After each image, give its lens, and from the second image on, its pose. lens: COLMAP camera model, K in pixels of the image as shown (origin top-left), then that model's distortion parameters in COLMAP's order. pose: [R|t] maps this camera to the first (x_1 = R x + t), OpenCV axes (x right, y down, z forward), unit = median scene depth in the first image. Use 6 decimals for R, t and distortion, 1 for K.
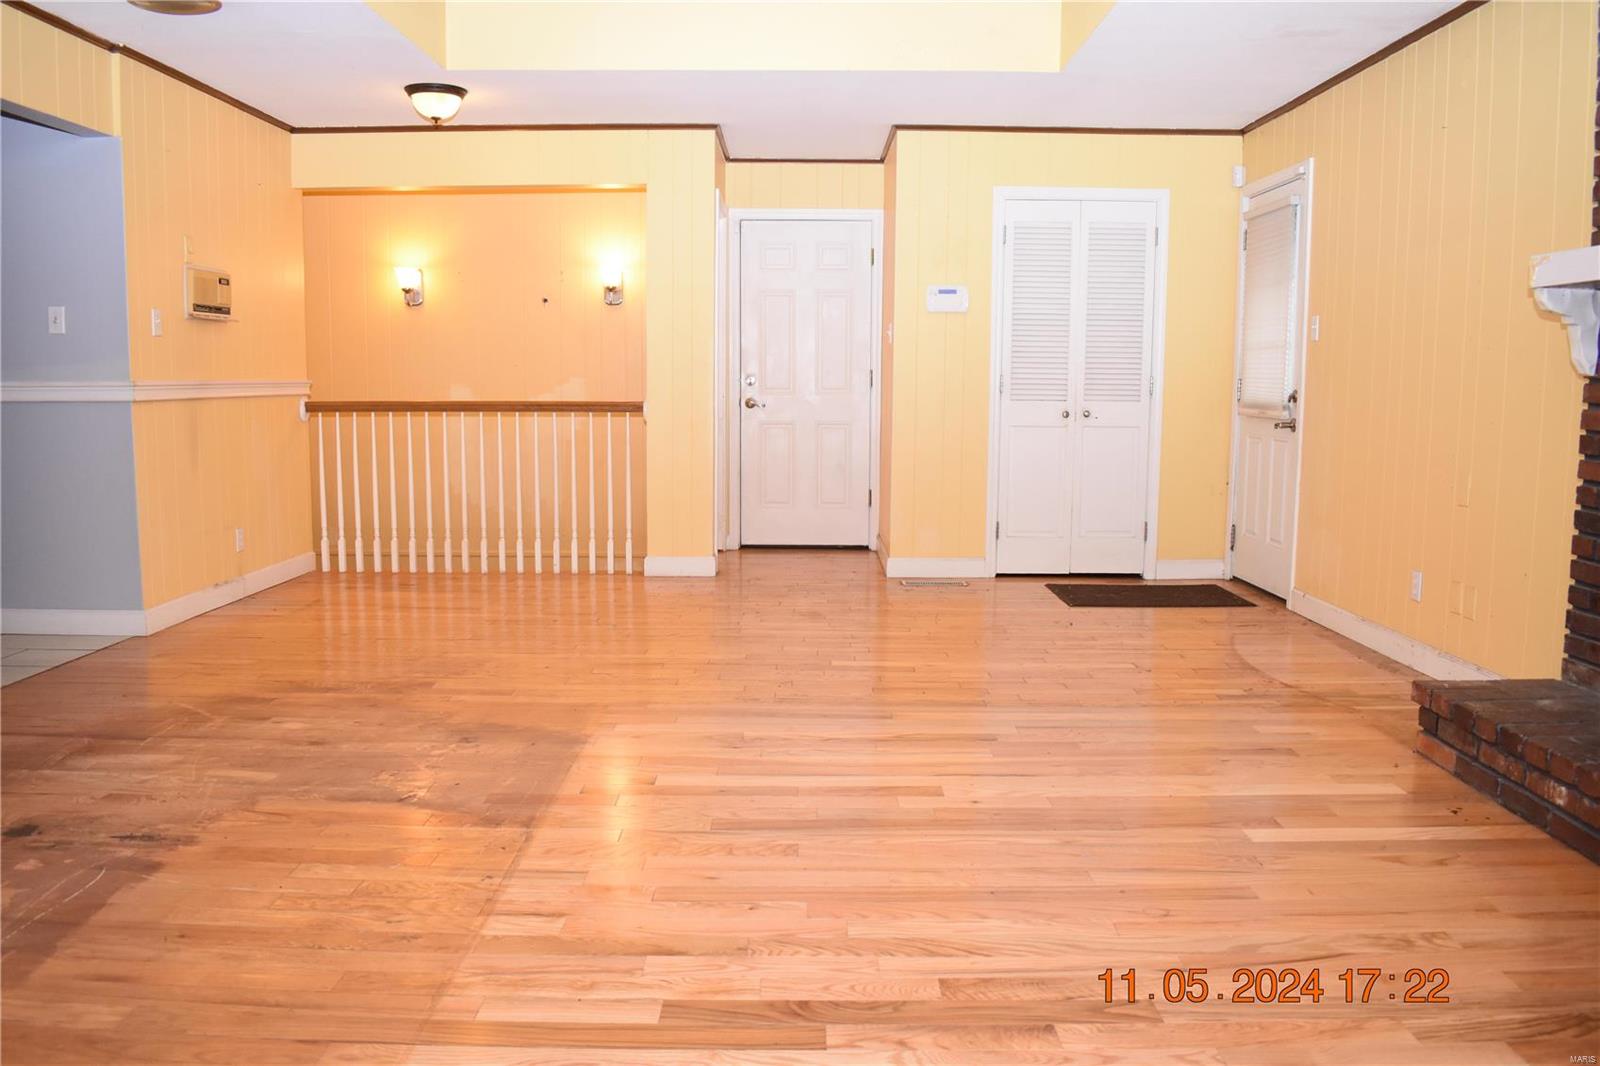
lens RADIAL K [[1248.7, 0, 800.8], [0, 1248.7, 536.0], [0, 0, 1]] dist [-0.093956, 0.015130]
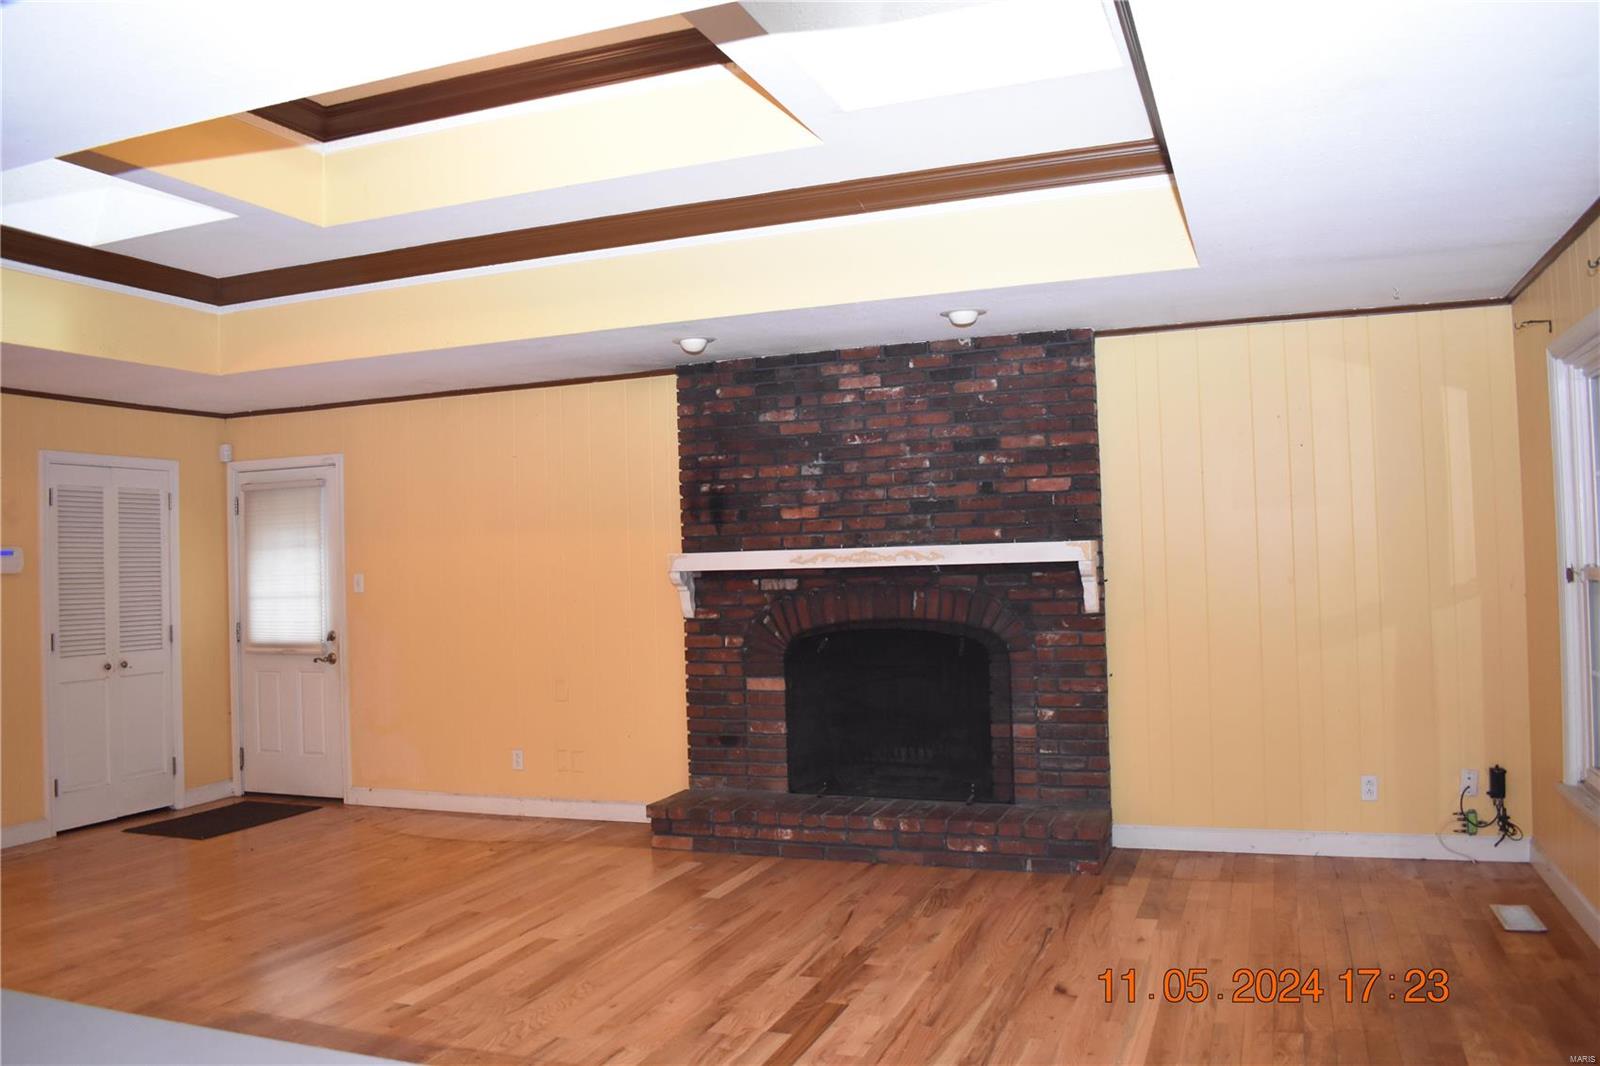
lens RADIAL K [[1248.7, 0, 801.0], [0, 1248.7, 529.0], [0, 0, 1]] dist [-0.093956, 0.015130]
pose [[0.351865, 0.010416, 0.935993, -1.043265], [0.146271, 0.987042, -0.065972, -0.114913], [-0.924552, 0.160122, 0.345782, 0.163198]]
